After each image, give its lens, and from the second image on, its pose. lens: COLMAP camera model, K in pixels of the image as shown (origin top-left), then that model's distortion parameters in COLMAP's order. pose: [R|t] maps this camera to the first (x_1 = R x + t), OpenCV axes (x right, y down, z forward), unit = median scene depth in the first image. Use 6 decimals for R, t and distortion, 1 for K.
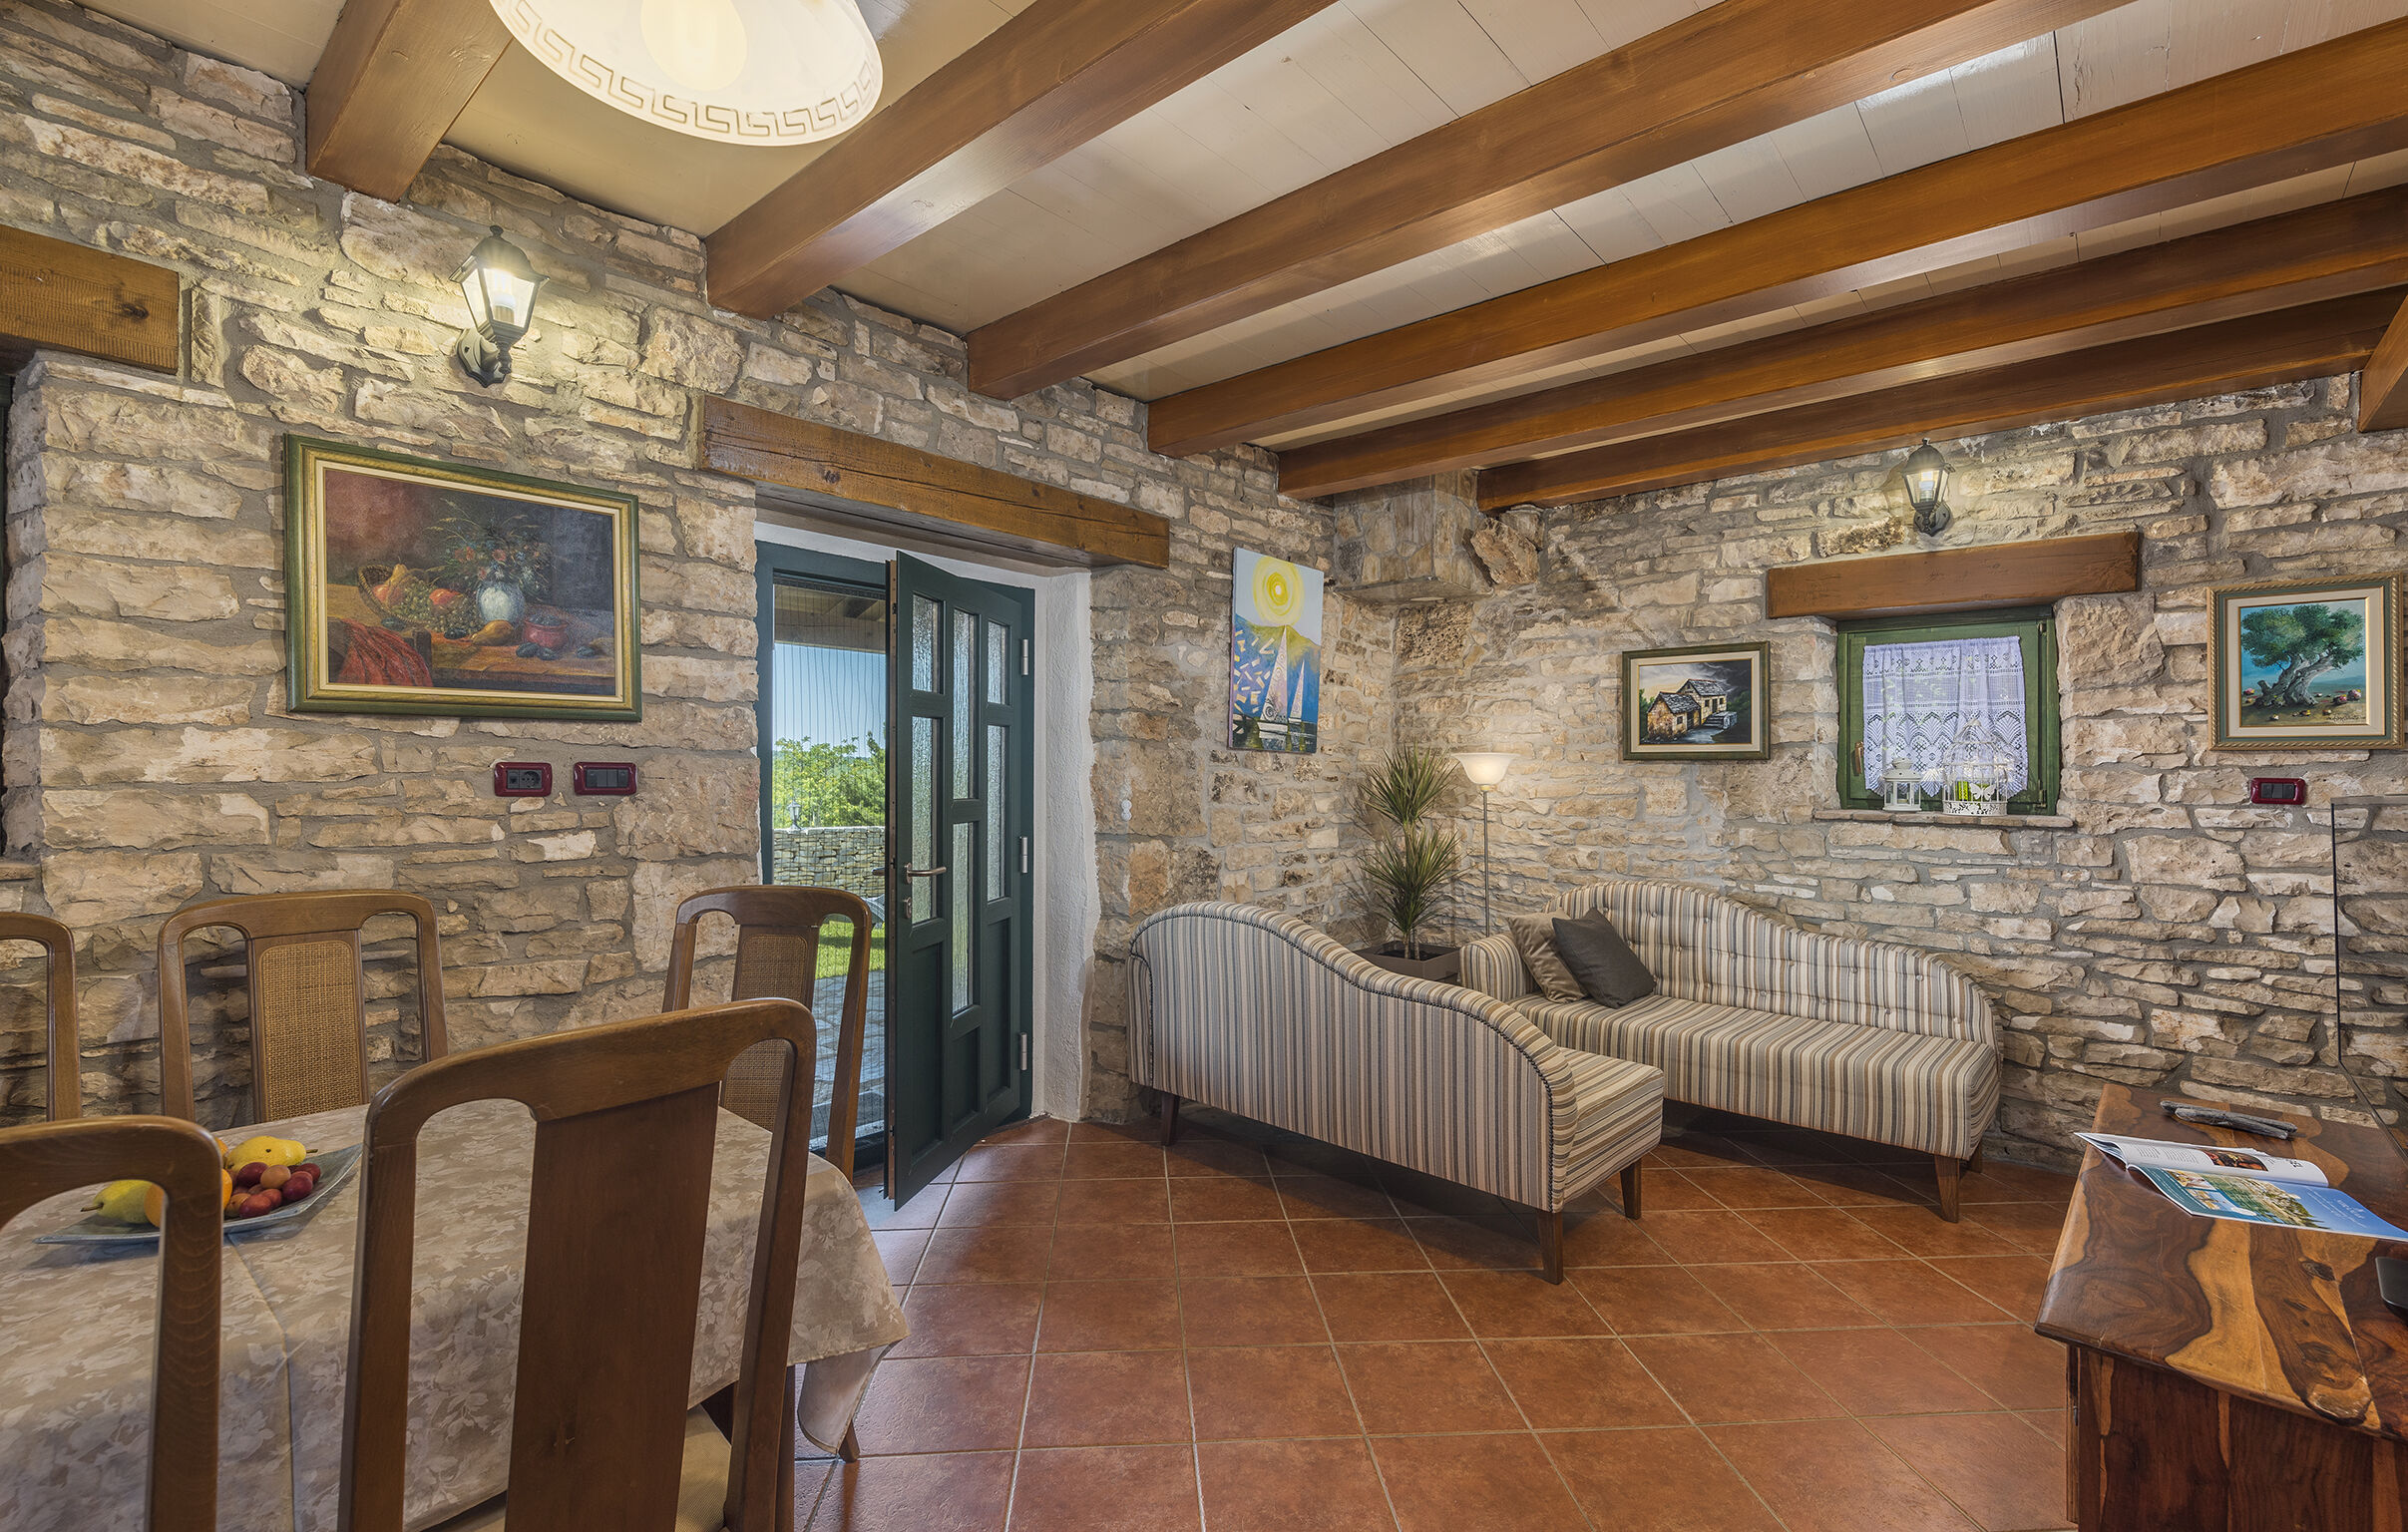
lens RADIAL K [[1053.6, 0, 1217.0], [0, 1053.6, 781.1], [0, 0, 1]] dist [-0.000079, -0.000102]
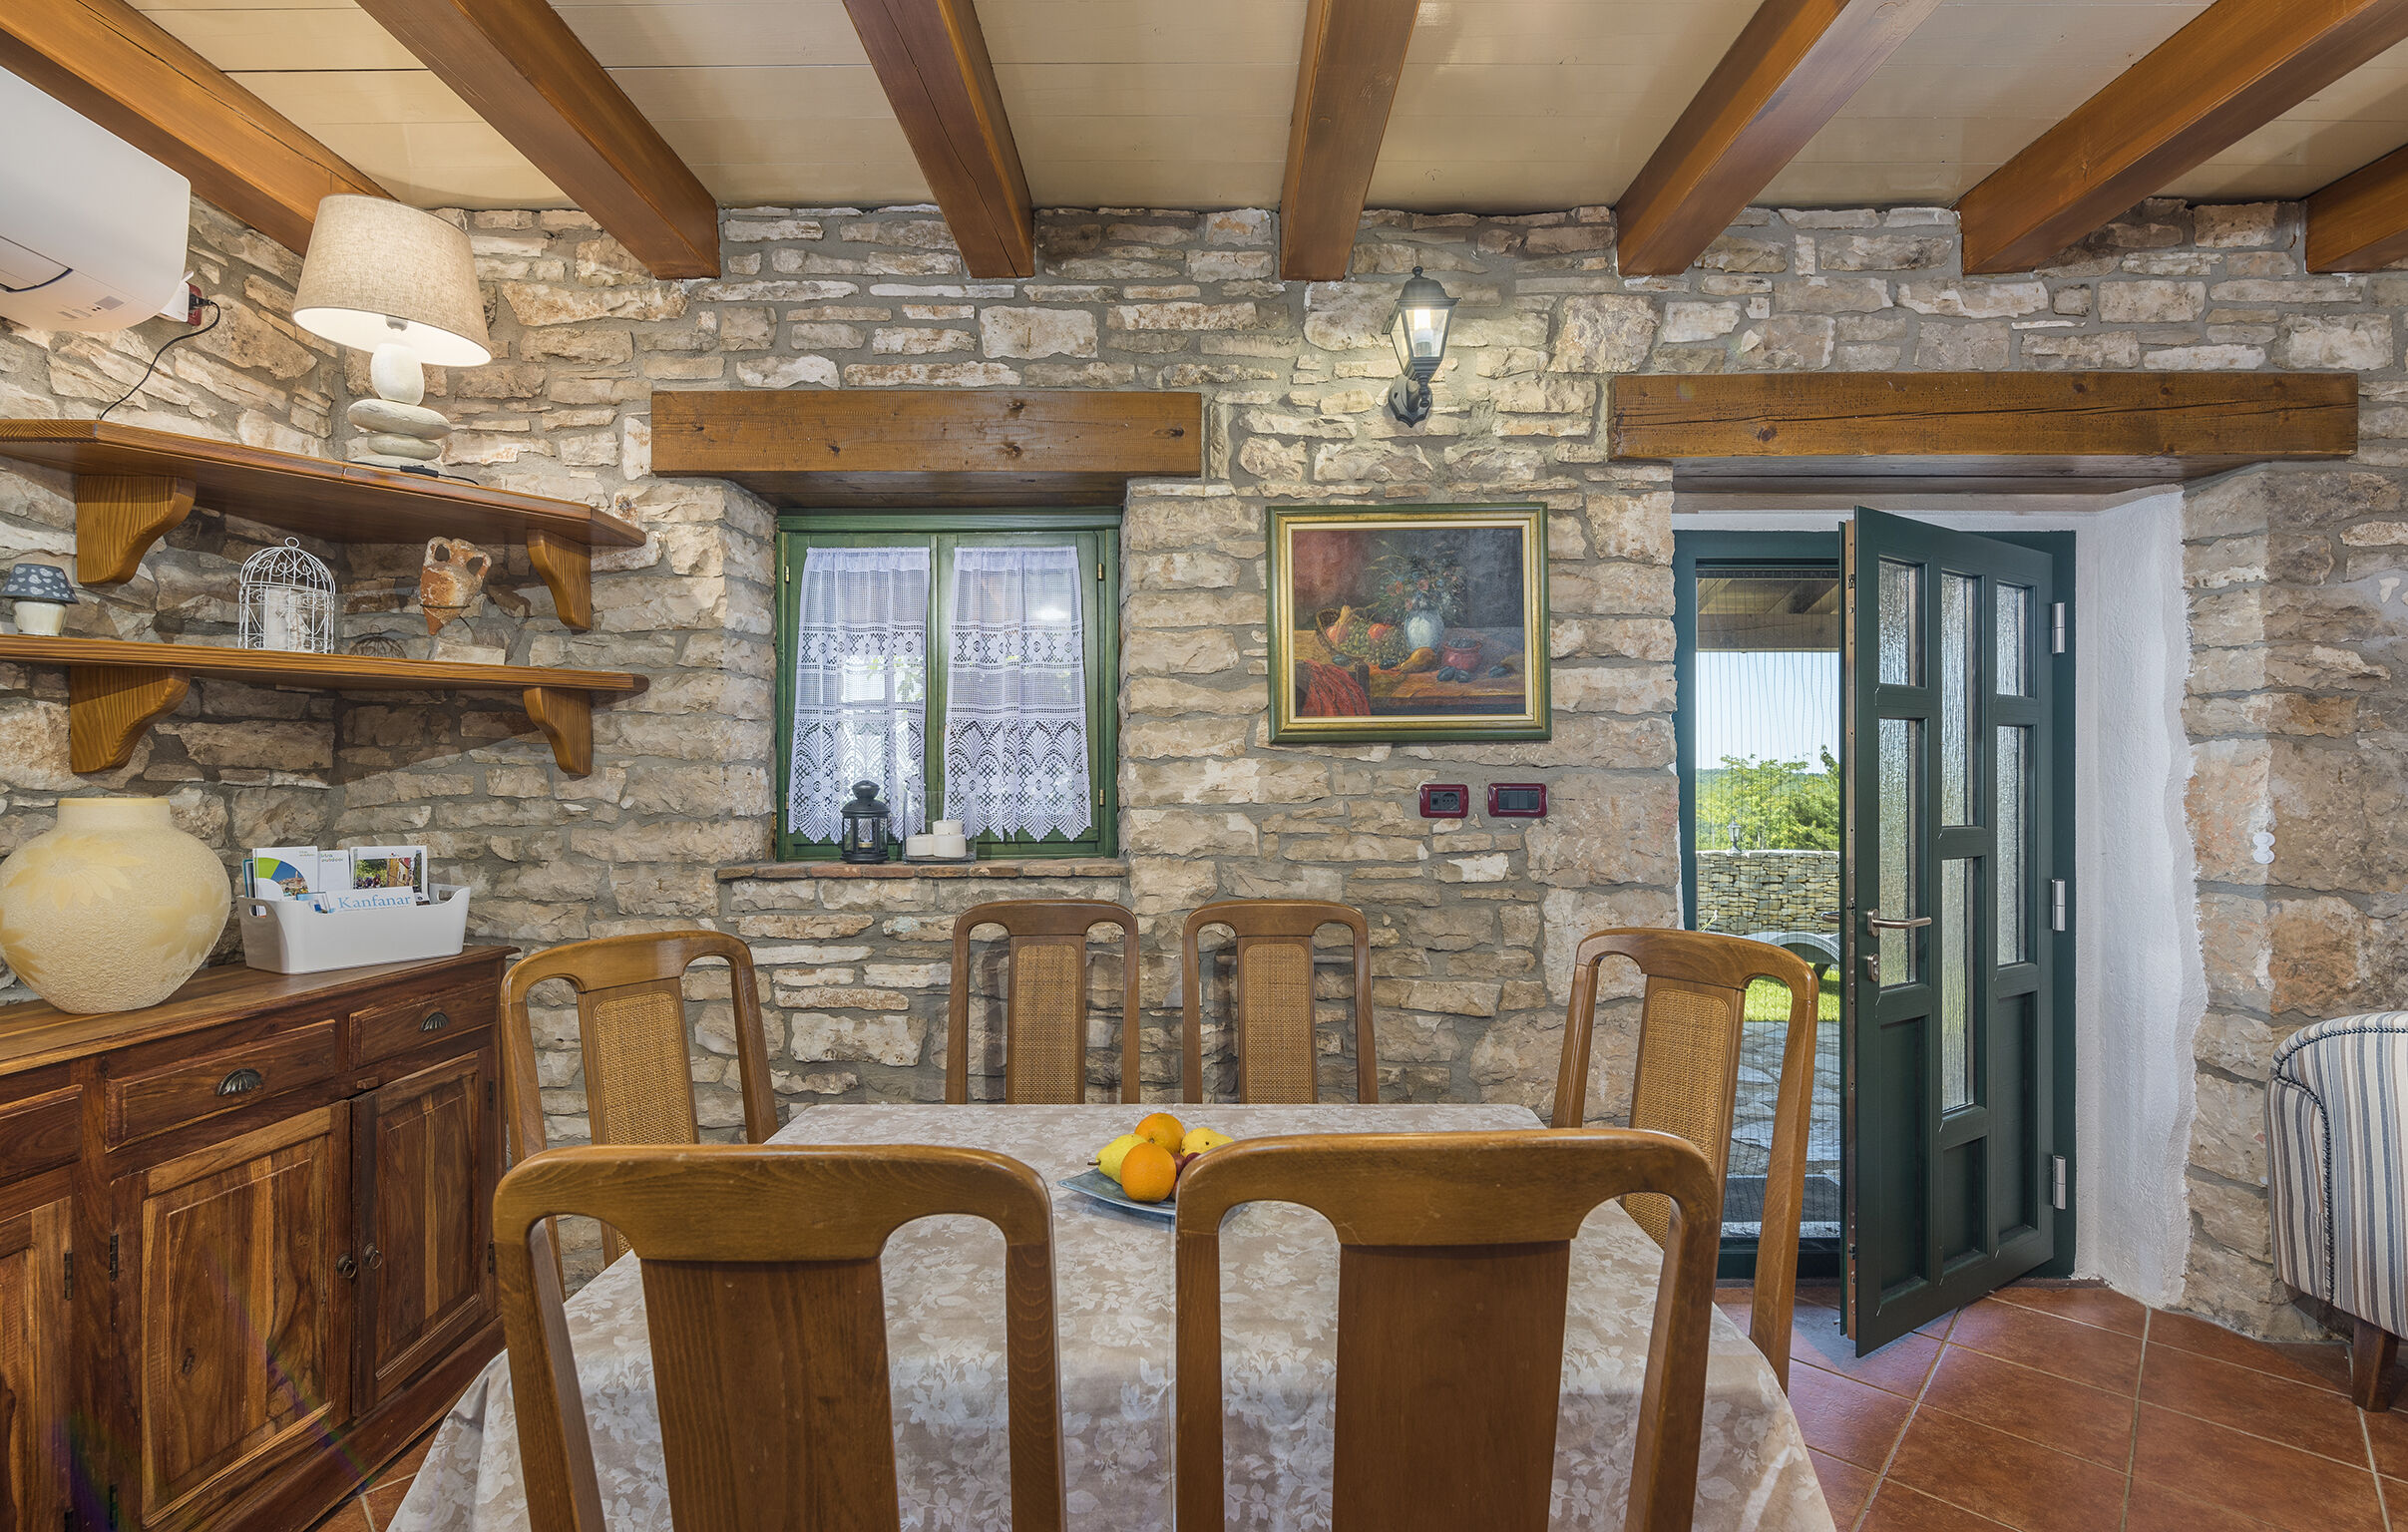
lens RADIAL K [[1054.1, 0, 1198.3], [0, 1054.1, 793.4], [0, 0, 1]] dist [0.001418, -0.000260]
pose [[0.657777, -0.005774, -0.753191, -0.030642], [0.000756, 0.999975, -0.007006, -0.001320], [0.753213, 0.004039, 0.657765, 0.101581]]
